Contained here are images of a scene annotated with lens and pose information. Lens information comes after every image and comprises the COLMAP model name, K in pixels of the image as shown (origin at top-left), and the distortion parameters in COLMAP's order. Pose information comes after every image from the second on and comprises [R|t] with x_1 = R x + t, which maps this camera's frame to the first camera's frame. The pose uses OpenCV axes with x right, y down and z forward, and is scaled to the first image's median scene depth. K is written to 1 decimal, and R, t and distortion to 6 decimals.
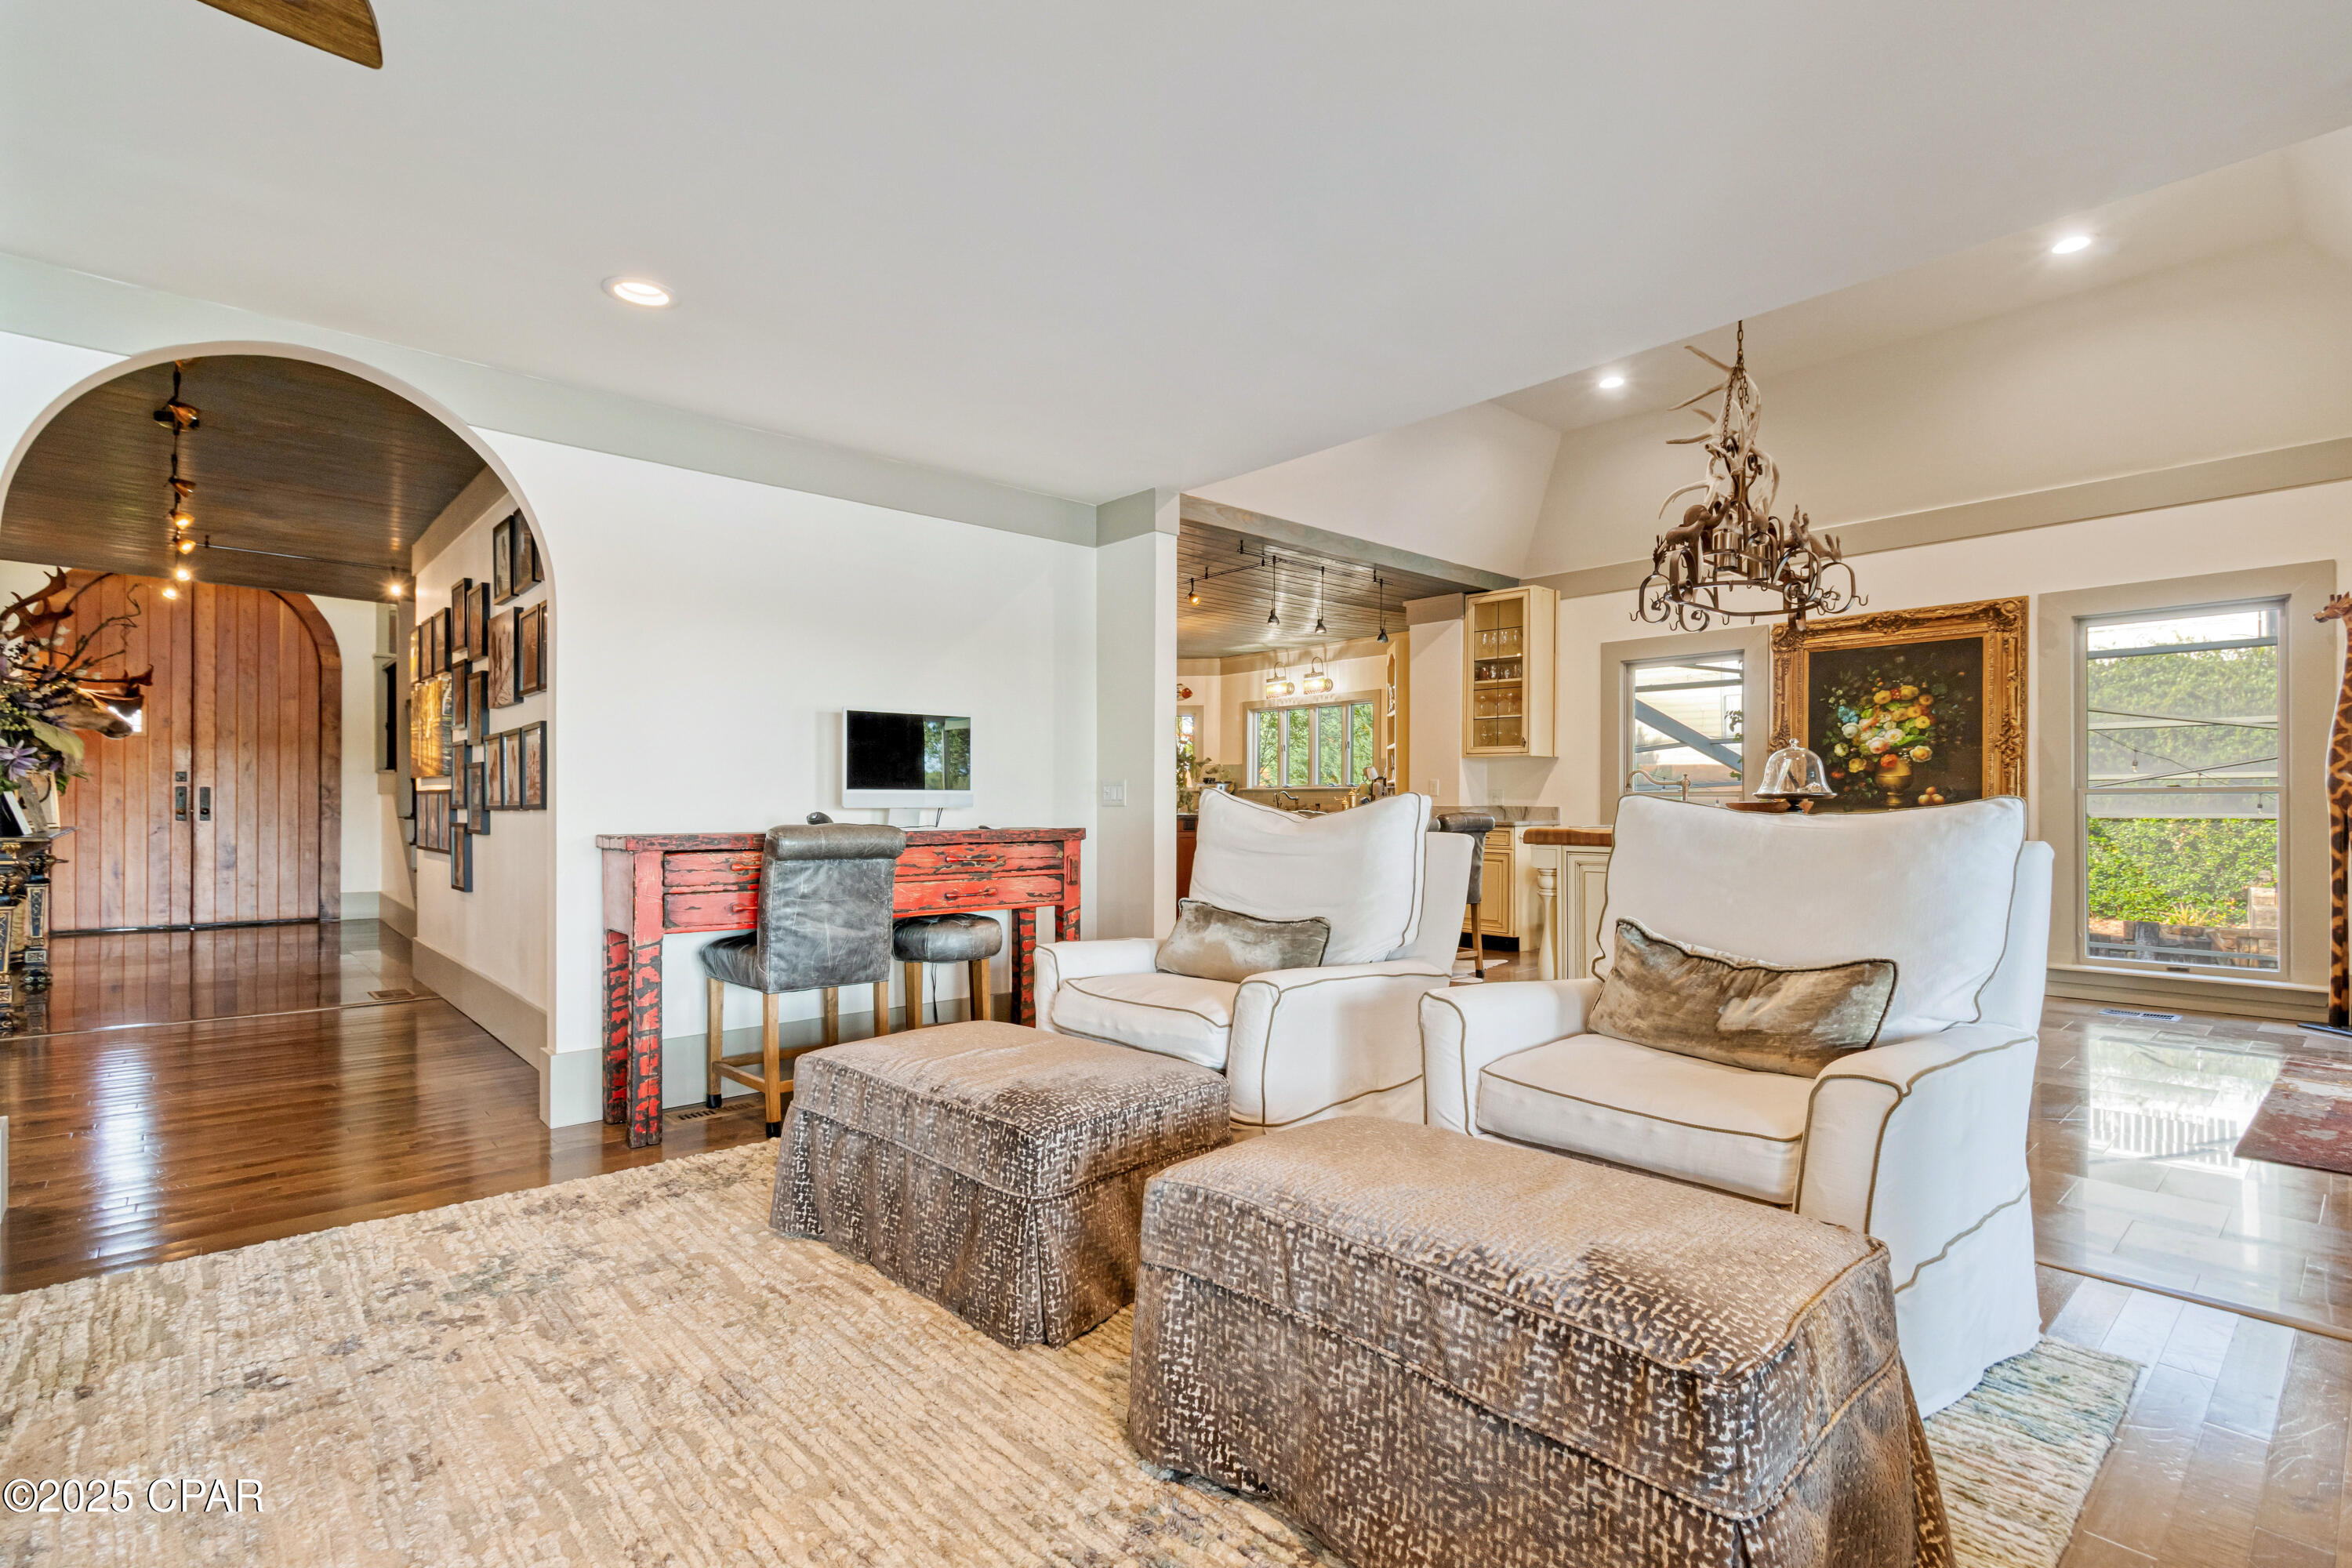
lens RADIAL K [[1103.2, 0, 1170.0], [0, 1103.2, 798.0], [0, 0, 1]] dist [0.002013, 0.000003]
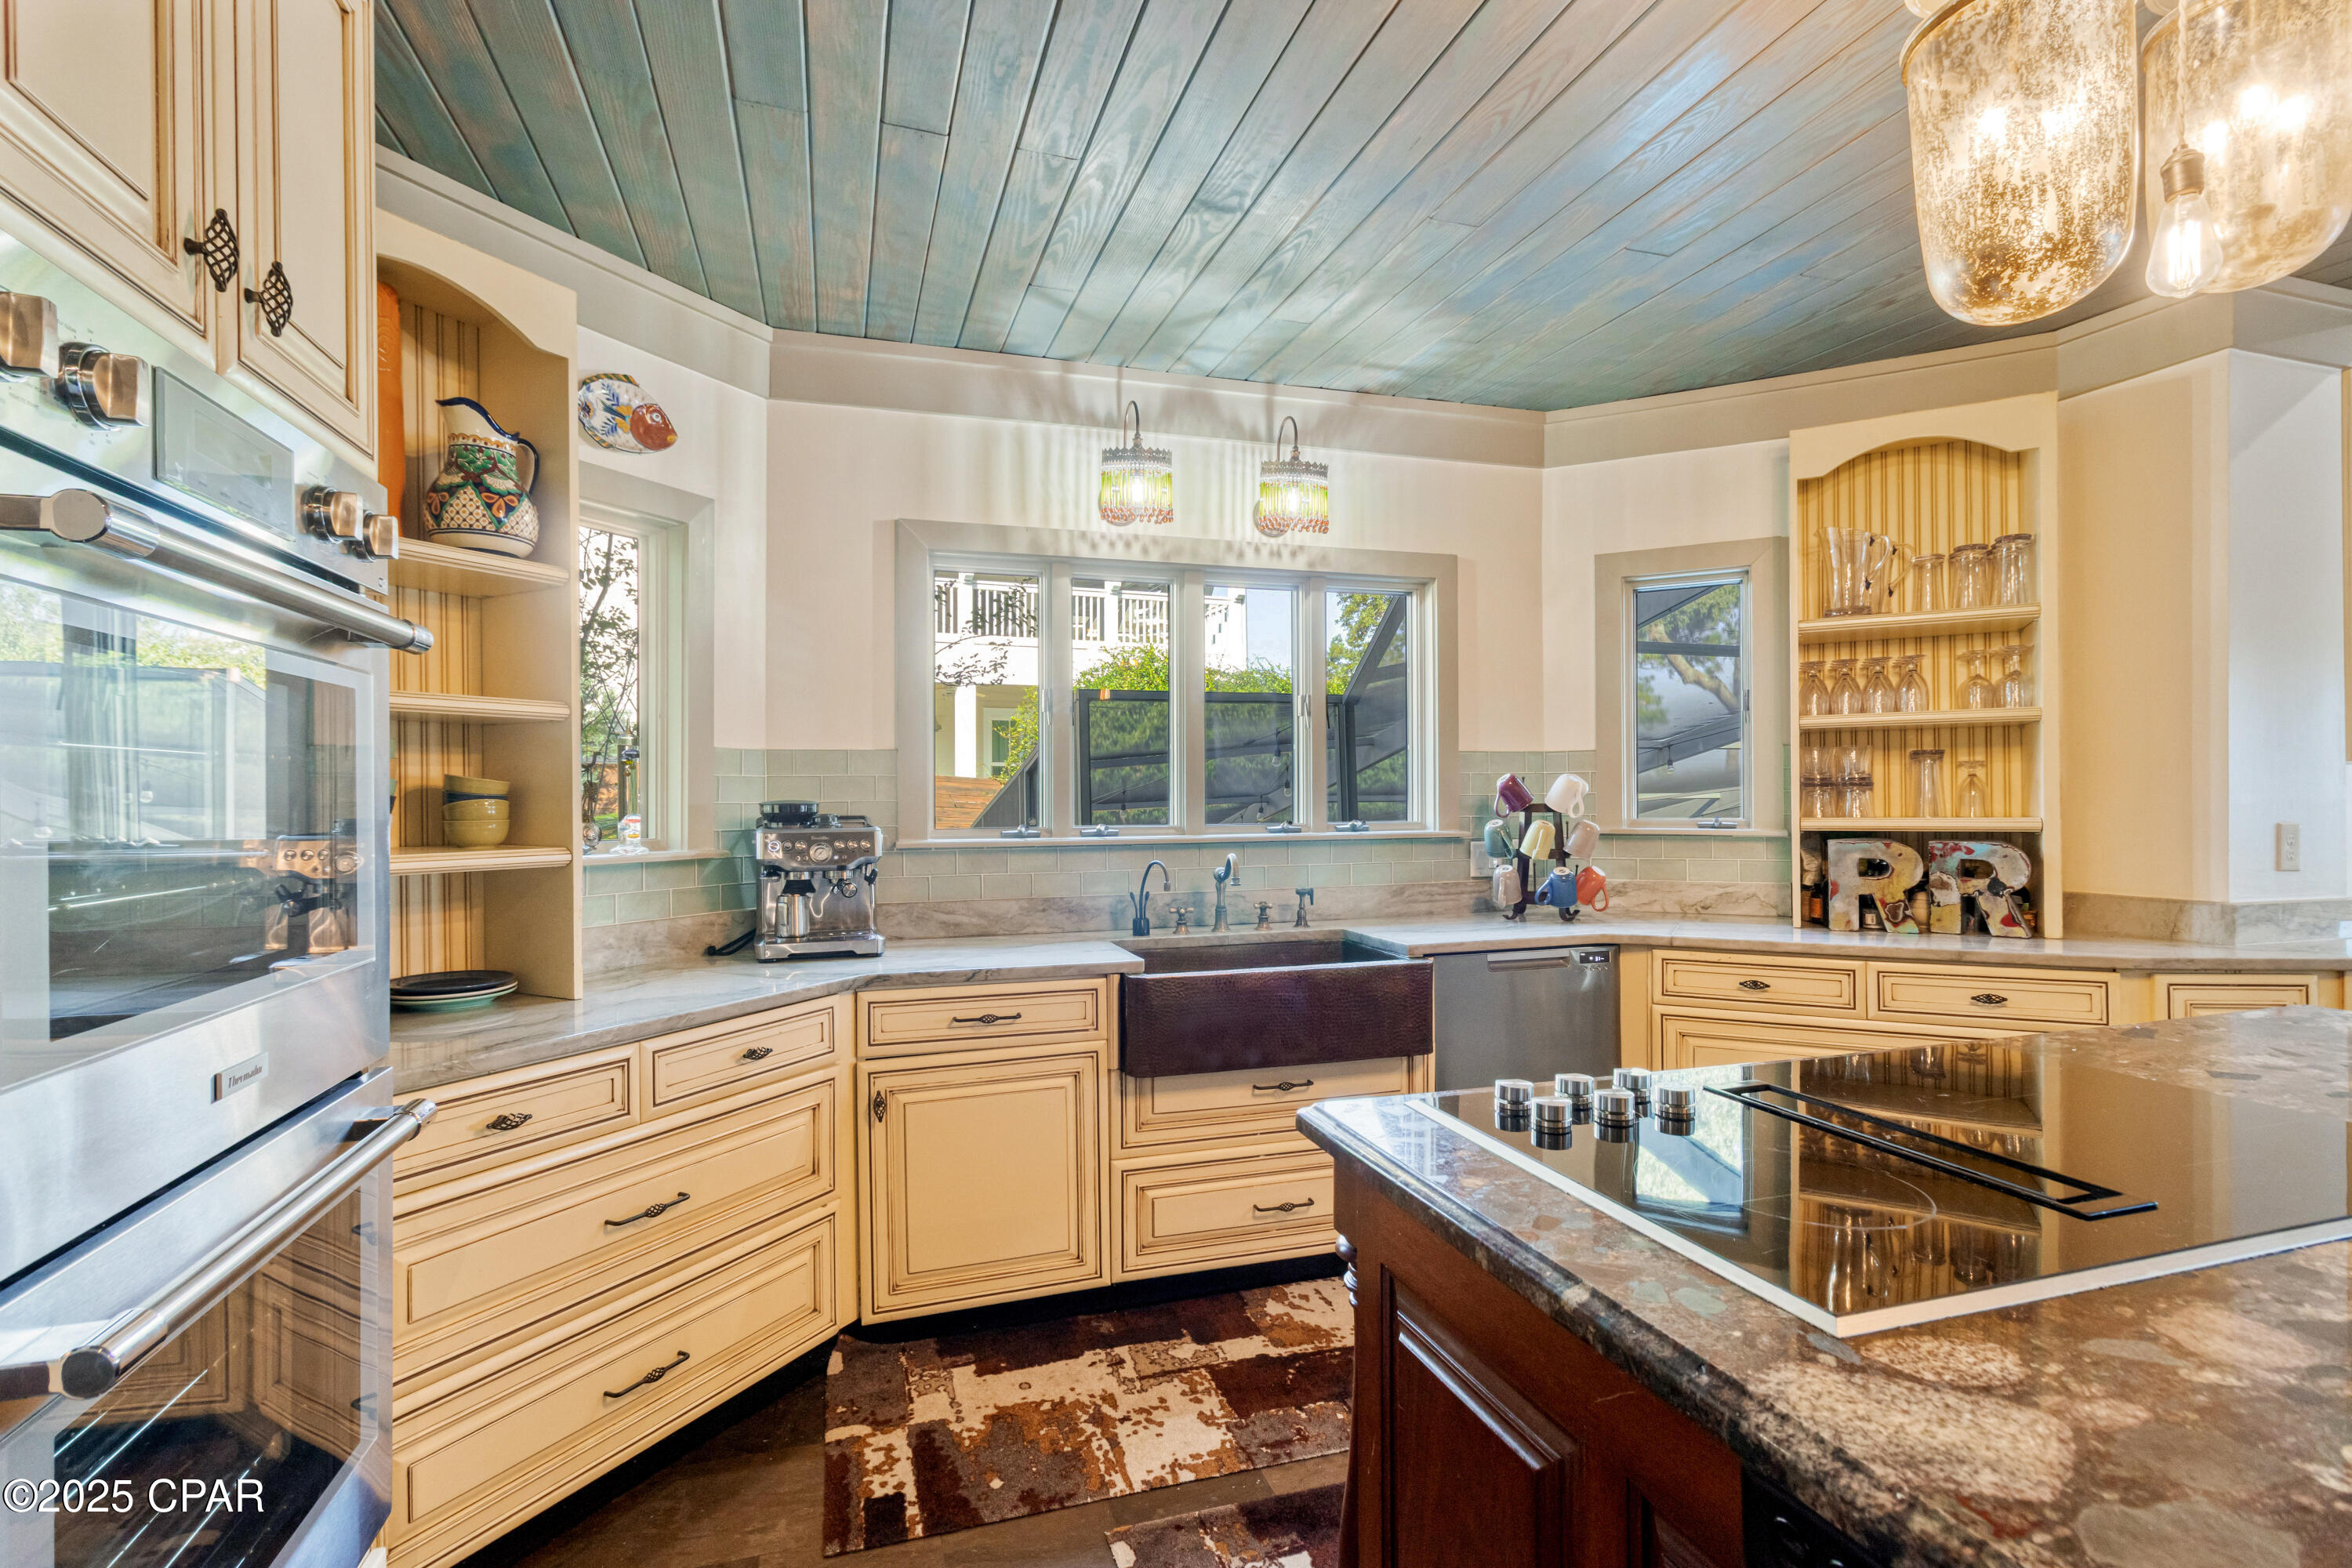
lens RADIAL K [[1103.2, 0, 1170.0], [0, 1103.2, 798.0], [0, 0, 1]] dist [0.002013, 0.000003]
pose [[0.415857, -0.004856, 0.909417, -0.224702], [0.005958, 0.999979, 0.002614, -0.029576], [-0.909410, 0.004331, 0.415877, 1.242364]]
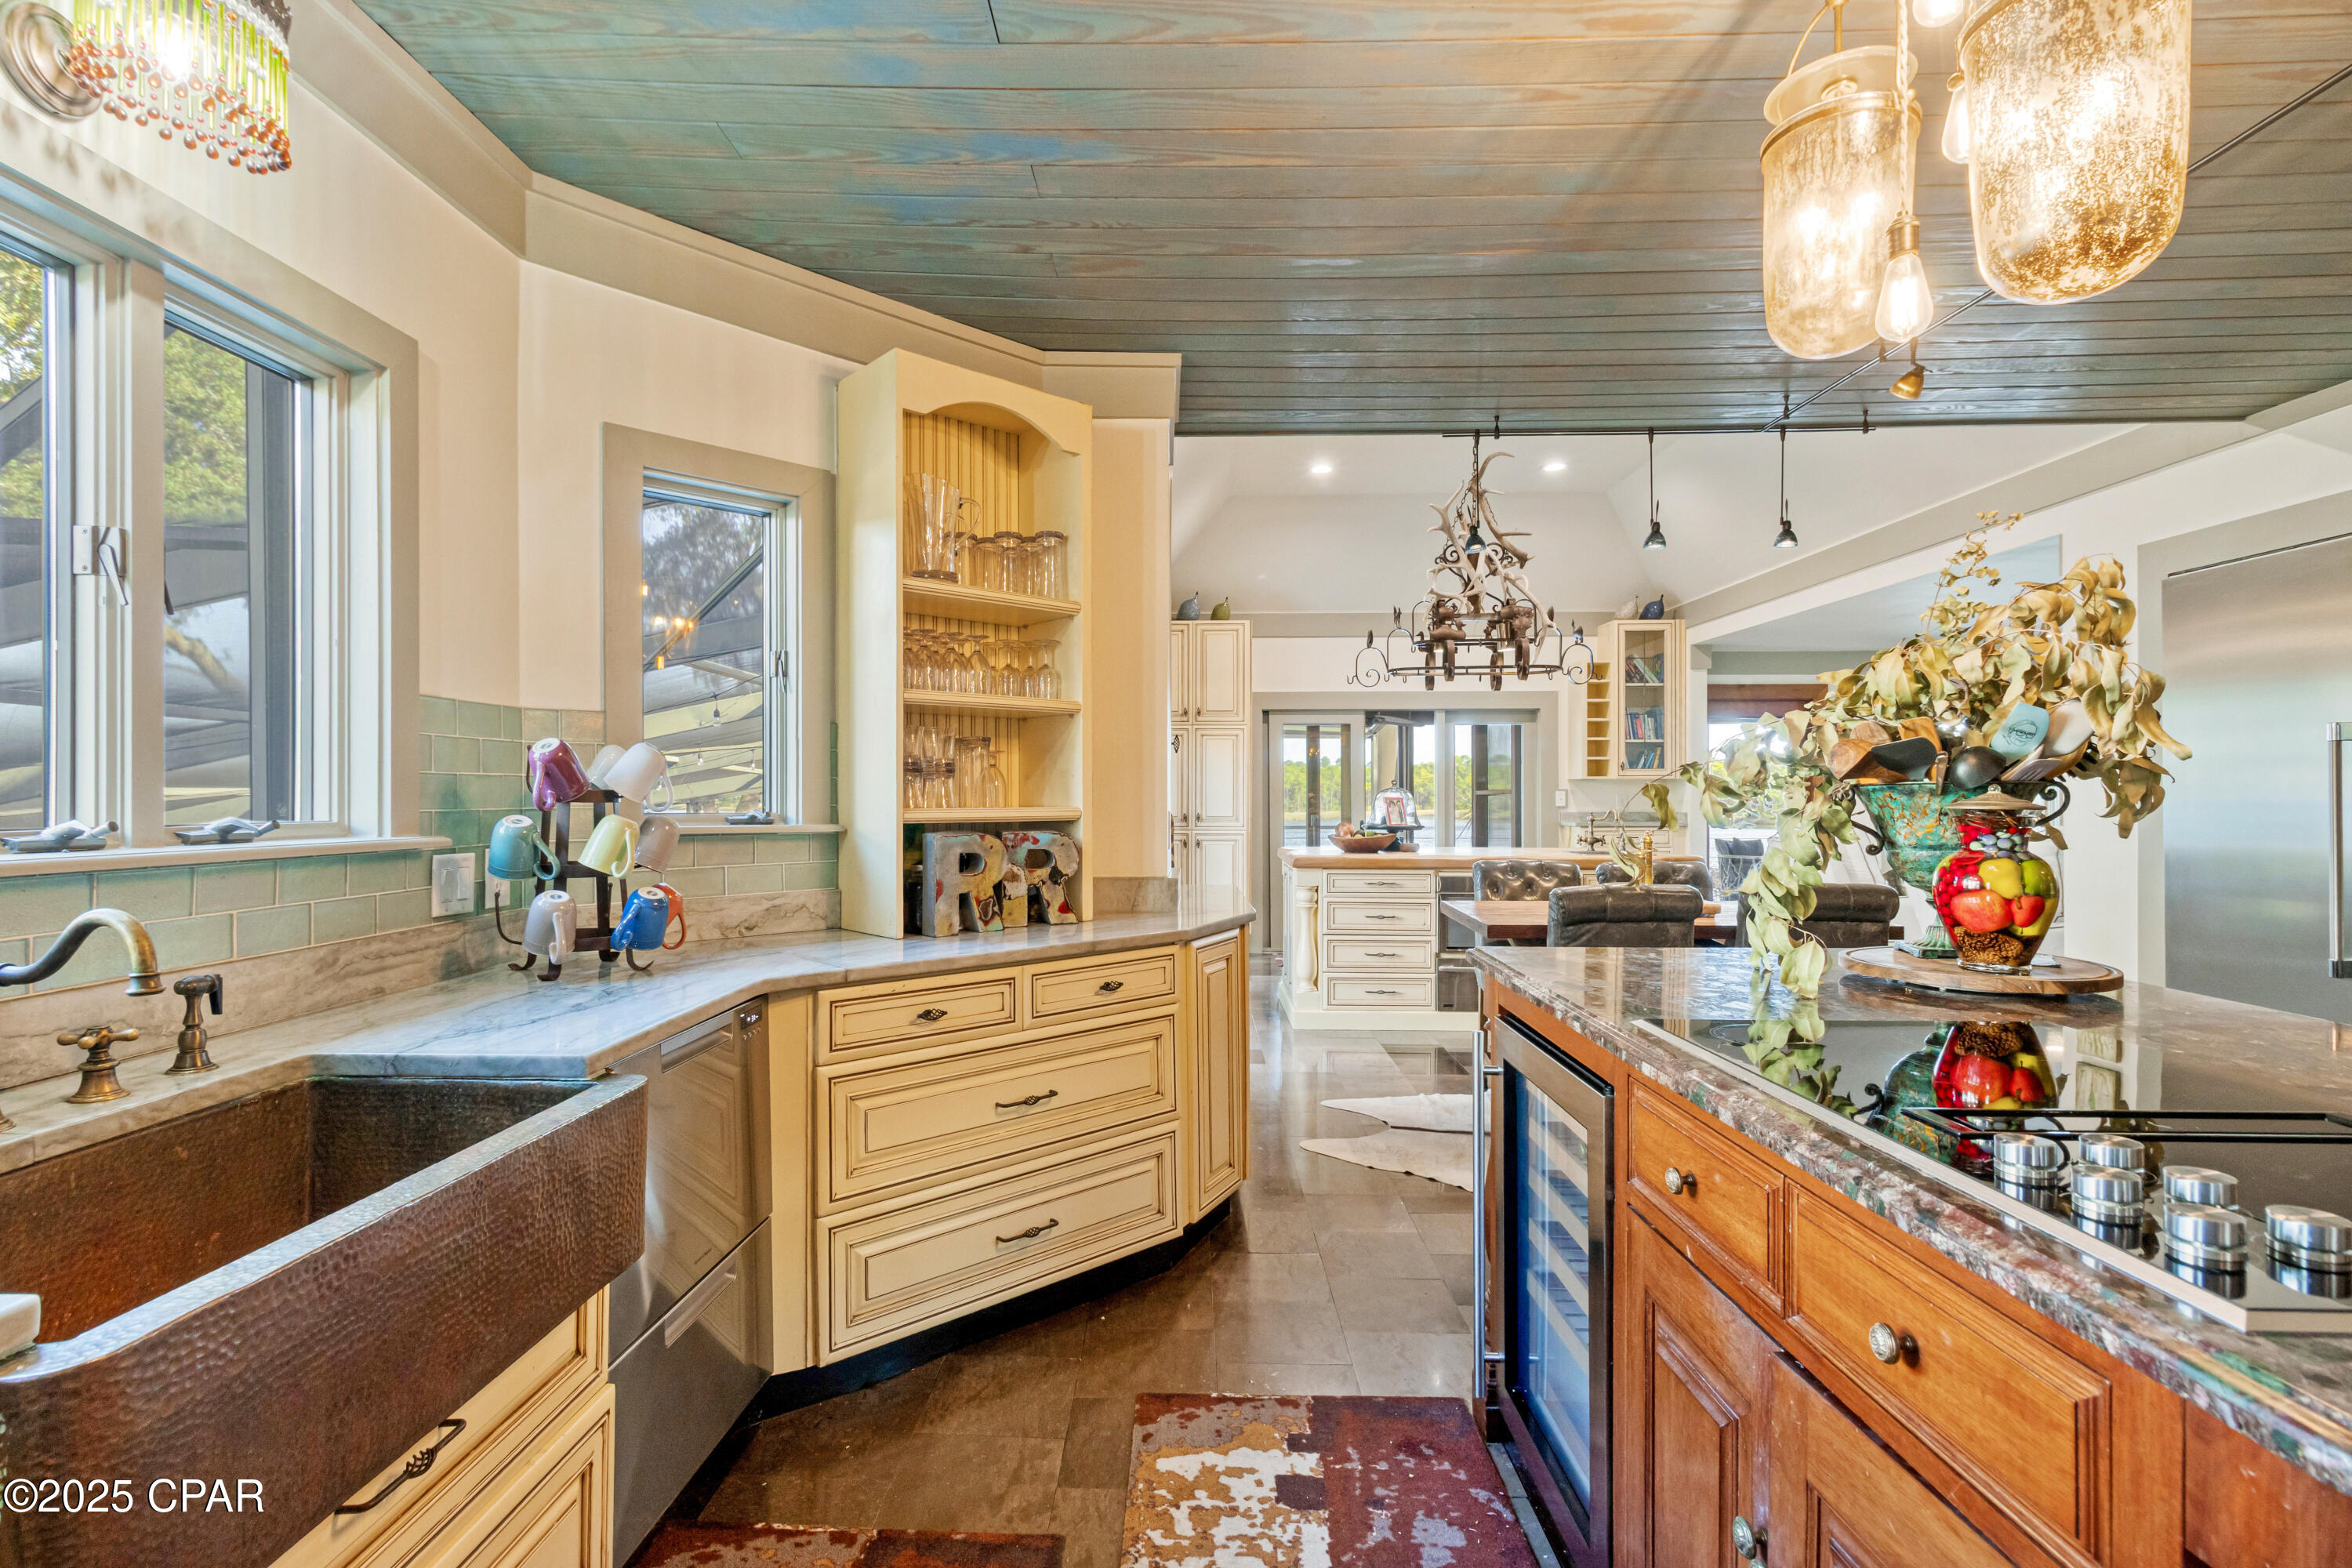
lens RADIAL K [[1121.9, 0, 1156.2], [0, 1121.9, 802.7], [0, 0, 1]] dist [0.001935, 0.001267]
pose [[-0.728414, -0.005959, 0.685111, -0.059501], [-0.003986, 0.999982, 0.004459, -0.023714], [-0.685125, 0.000517, -0.728425, 1.397712]]
